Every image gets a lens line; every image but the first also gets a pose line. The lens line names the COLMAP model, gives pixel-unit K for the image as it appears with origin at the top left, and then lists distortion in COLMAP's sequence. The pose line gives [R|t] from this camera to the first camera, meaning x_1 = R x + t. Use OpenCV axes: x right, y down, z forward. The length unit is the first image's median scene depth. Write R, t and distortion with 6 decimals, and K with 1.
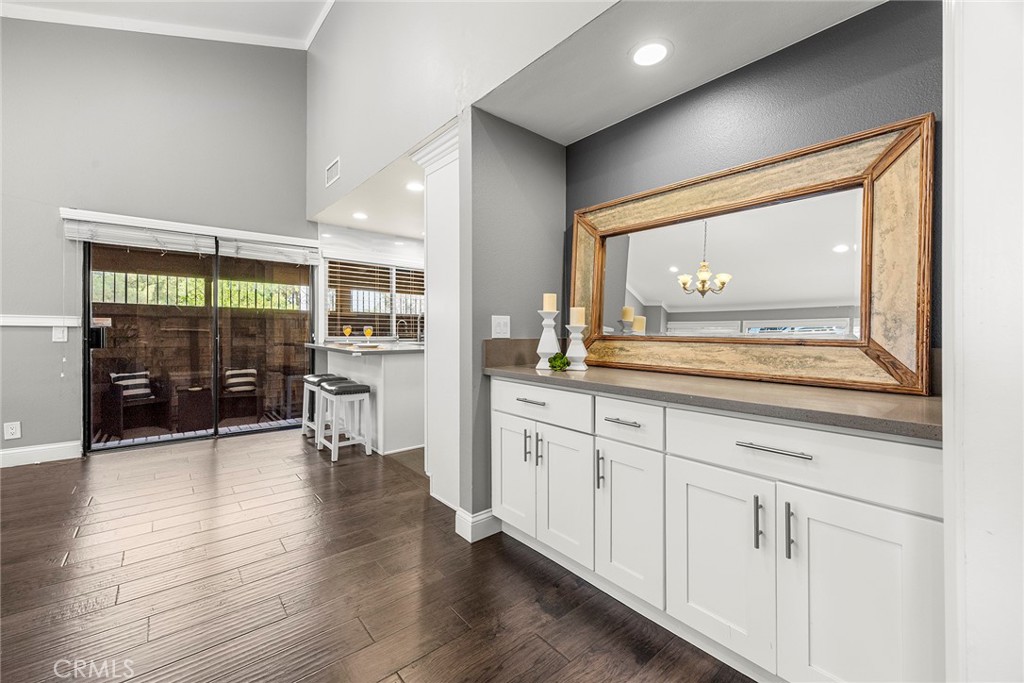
lens RADIAL K [[415.6, 0, 511.1], [0, 415.6, 328.0], [0, 0, 1]] dist [-0.001065, -0.000175]
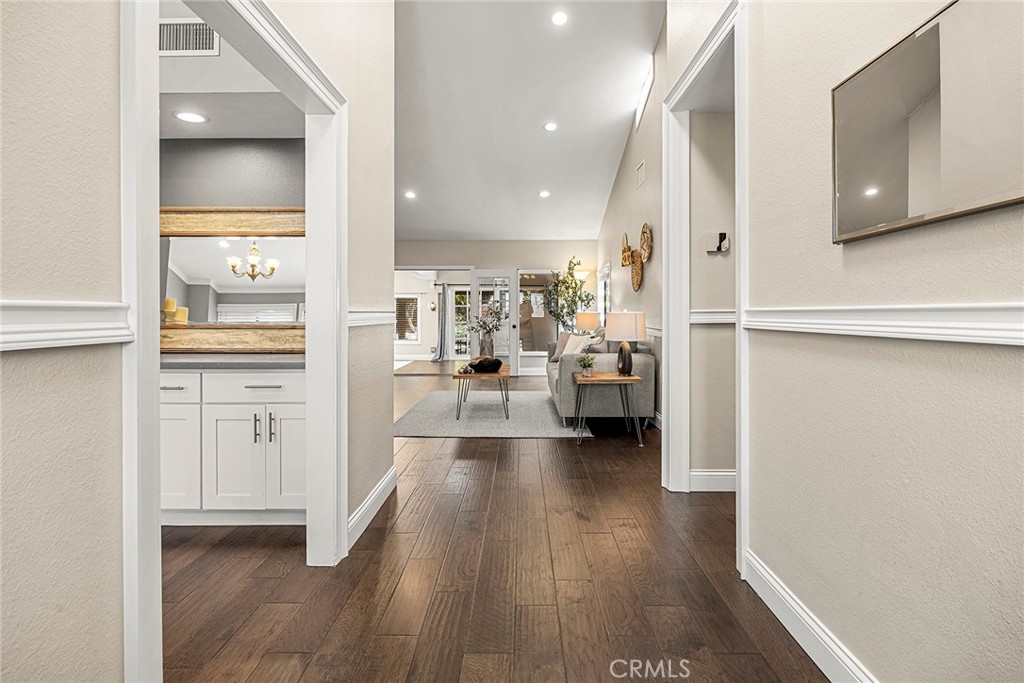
lens RADIAL K [[569.8, 0, 512.6], [0, 569.8, 303.7], [0, 0, 1]] dist [0.018707, 0.000067]
pose [[0.677622, 0.000689, 0.735410, -0.278276], [0.002212, 0.999993, -0.002975, -0.037453], [-0.735407, 0.003643, 0.677616, -0.874516]]
